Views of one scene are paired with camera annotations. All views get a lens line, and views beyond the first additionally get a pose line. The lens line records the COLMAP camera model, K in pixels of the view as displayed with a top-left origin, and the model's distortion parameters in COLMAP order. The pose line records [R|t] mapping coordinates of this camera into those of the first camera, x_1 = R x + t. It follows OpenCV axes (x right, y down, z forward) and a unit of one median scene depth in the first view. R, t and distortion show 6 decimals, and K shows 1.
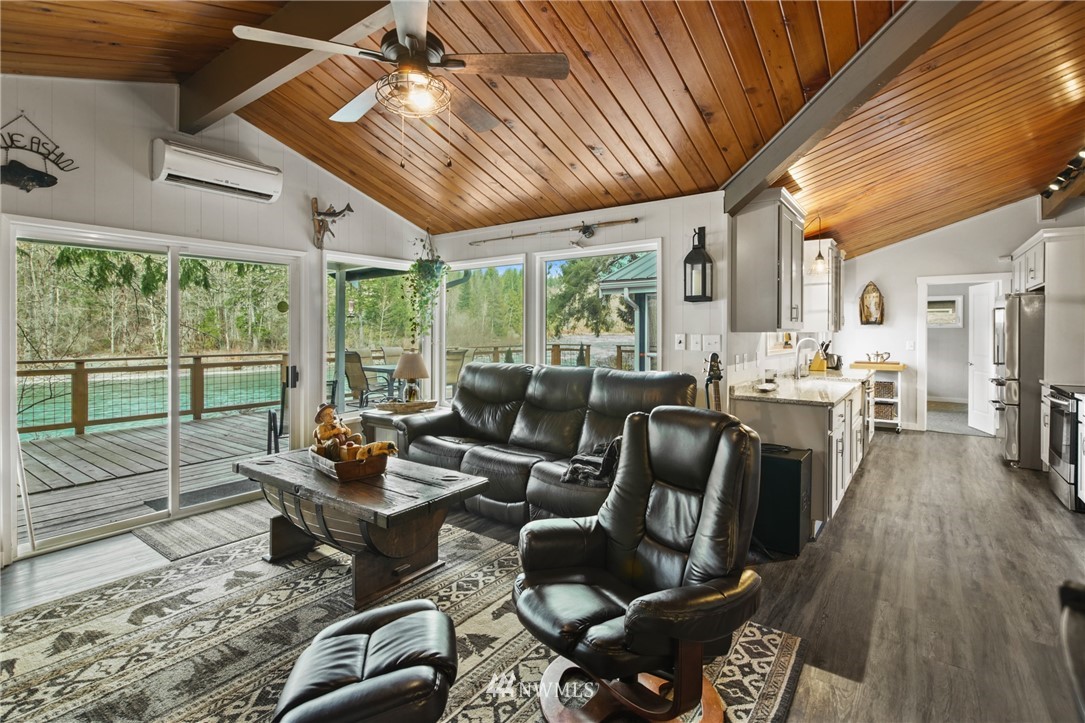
lens RADIAL K [[513.8, 0, 526.4], [0, 513.8, 334.5], [0, 0, 1]] dist [-0.003333, 0.000369]
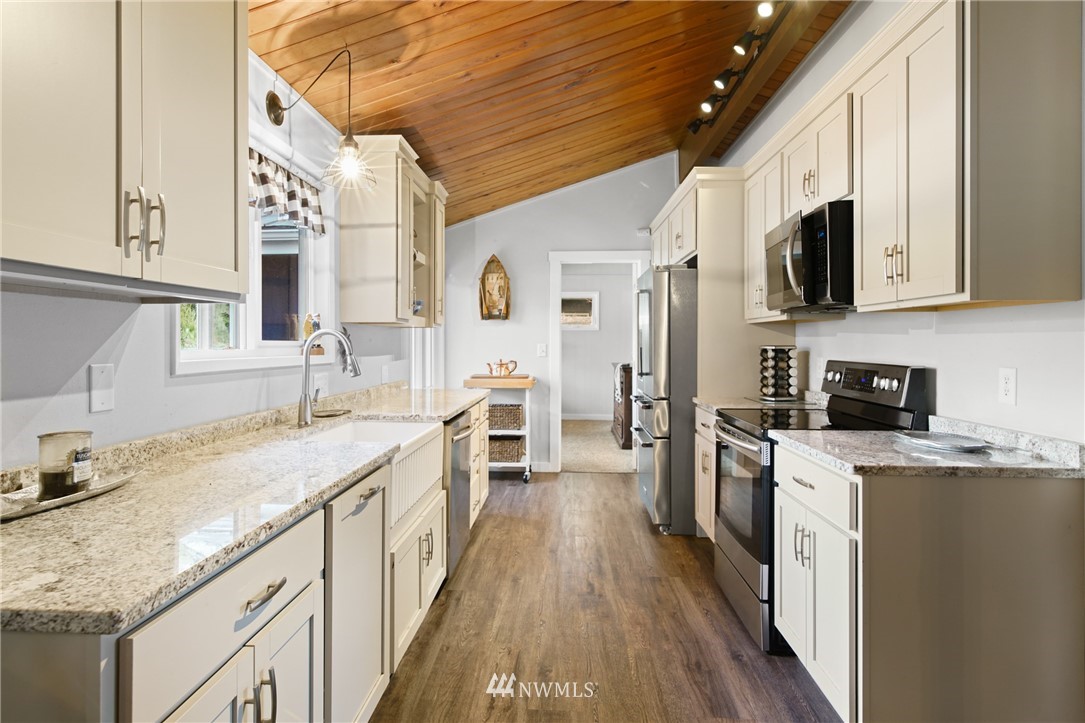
lens RADIAL K [[601.4, 0, 516.4], [0, 601.4, 340.6], [0, 0, 1]] dist [-0.001186, 0.000061]
pose [[0.840517, 0.000895, 0.541784, 0.482436], [0.002992, 0.999976, -0.006294, 0.023769], [-0.541776, 0.006911, 0.840494, 0.579128]]
